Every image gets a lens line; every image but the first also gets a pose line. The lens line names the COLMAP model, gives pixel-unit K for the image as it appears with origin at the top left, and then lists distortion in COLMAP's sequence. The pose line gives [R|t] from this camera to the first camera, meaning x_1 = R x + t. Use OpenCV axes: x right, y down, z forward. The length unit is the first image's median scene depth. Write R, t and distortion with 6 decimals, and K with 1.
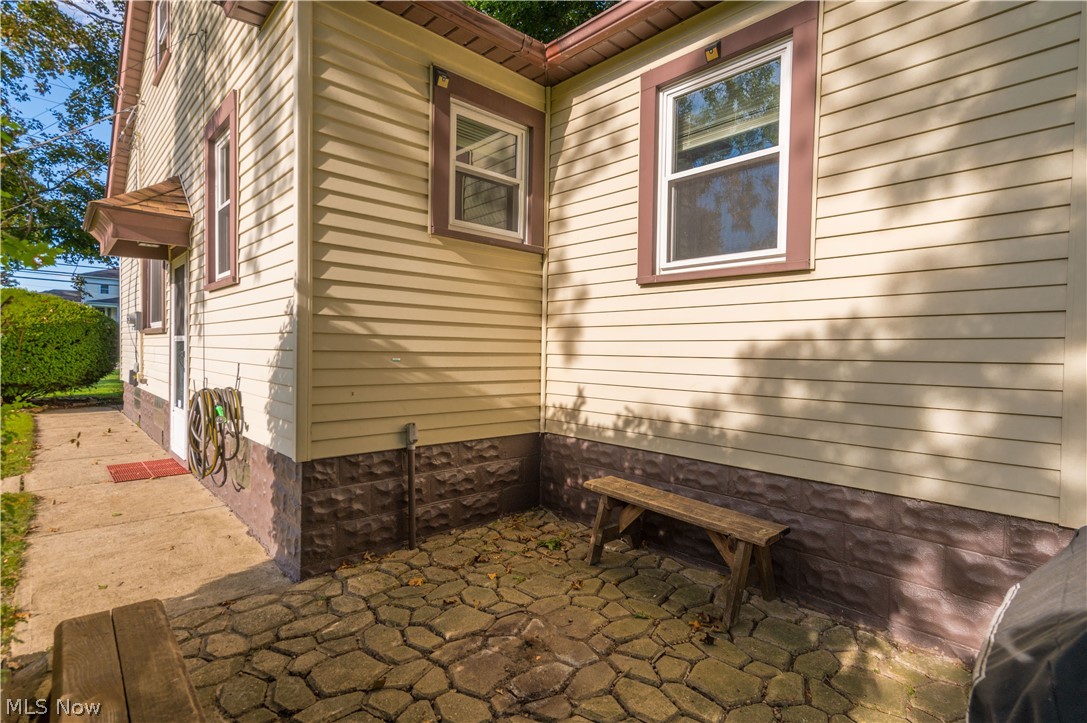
lens RADIAL K [[541.0, 0, 558.3], [0, 541.0, 362.6], [0, 0, 1]] dist [0.014173, 0.000344]
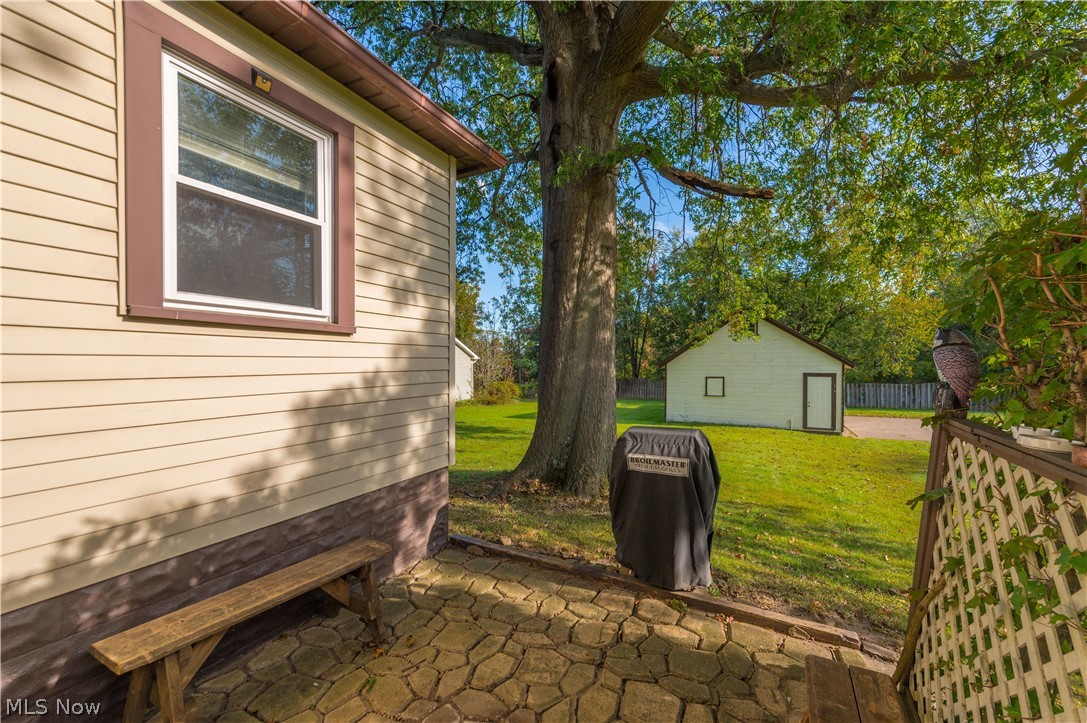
lens RADIAL K [[430.3, 0, 557.3], [0, 430.3, 361.1], [0, 0, 1]] dist [0.006579, -0.000392]
pose [[-0.358487, -0.017401, 0.933373, -0.642719], [0.011179, 0.999675, 0.022931, -0.122330], [-0.933468, 0.018655, -0.358176, 0.890136]]
